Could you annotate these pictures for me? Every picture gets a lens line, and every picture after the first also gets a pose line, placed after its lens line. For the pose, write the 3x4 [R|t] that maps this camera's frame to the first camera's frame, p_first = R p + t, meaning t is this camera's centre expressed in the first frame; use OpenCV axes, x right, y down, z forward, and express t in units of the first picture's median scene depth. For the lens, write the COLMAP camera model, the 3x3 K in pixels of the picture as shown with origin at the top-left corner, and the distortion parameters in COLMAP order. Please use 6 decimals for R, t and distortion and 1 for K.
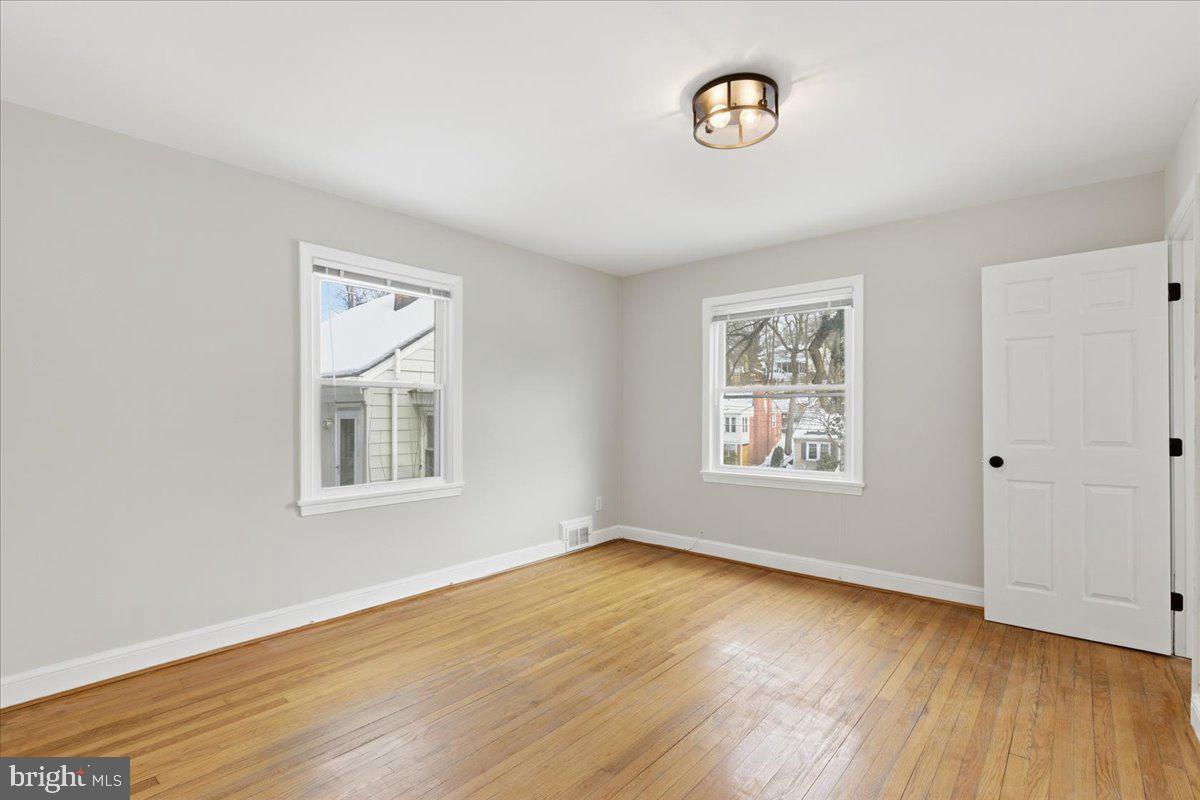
lens RADIAL K [[551.0, 0, 609.4], [0, 551.0, 410.3], [0, 0, 1]] dist [-0.001719, -0.000439]
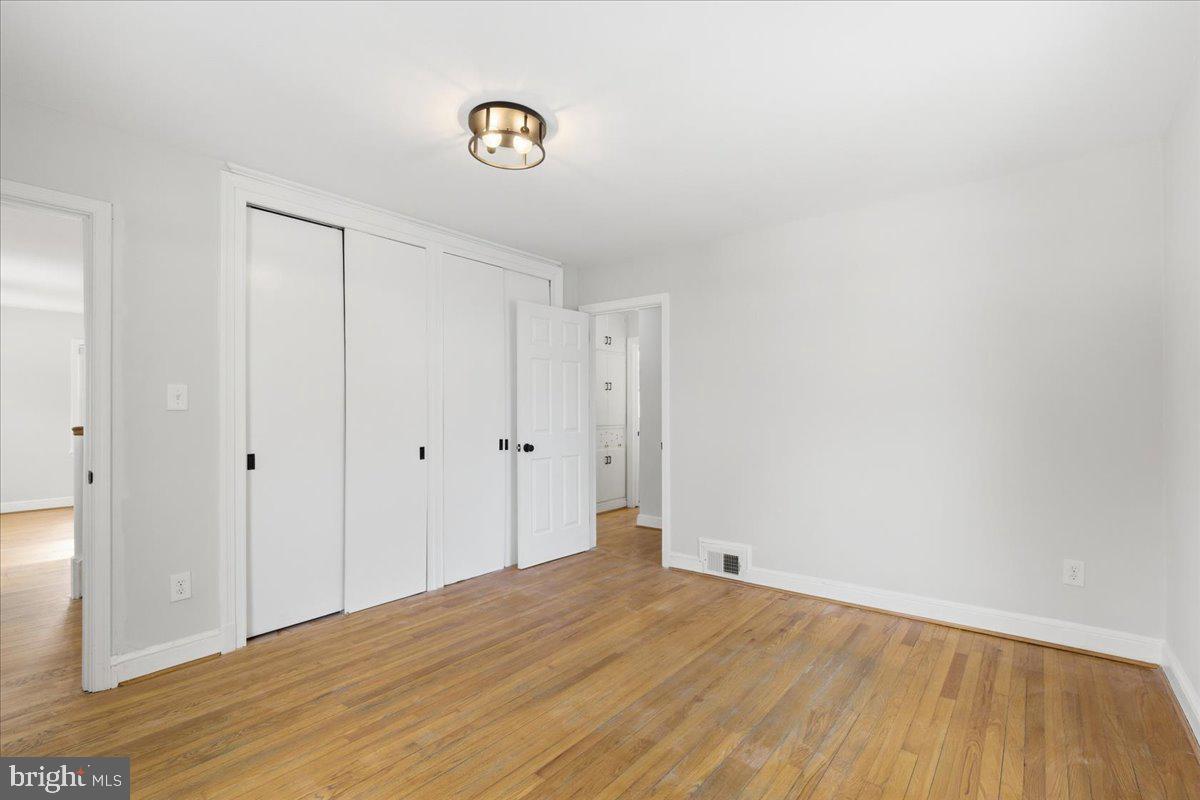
lens RADIAL K [[551.0, 0, 609.4], [0, 551.0, 410.3], [0, 0, 1]] dist [-0.001719, -0.000439]
pose [[-0.999311, 0.002638, -0.037024, 0.060853], [0.002836, 0.999982, -0.005273, 0.006742], [0.037009, -0.005375, -0.999300, 1.934197]]
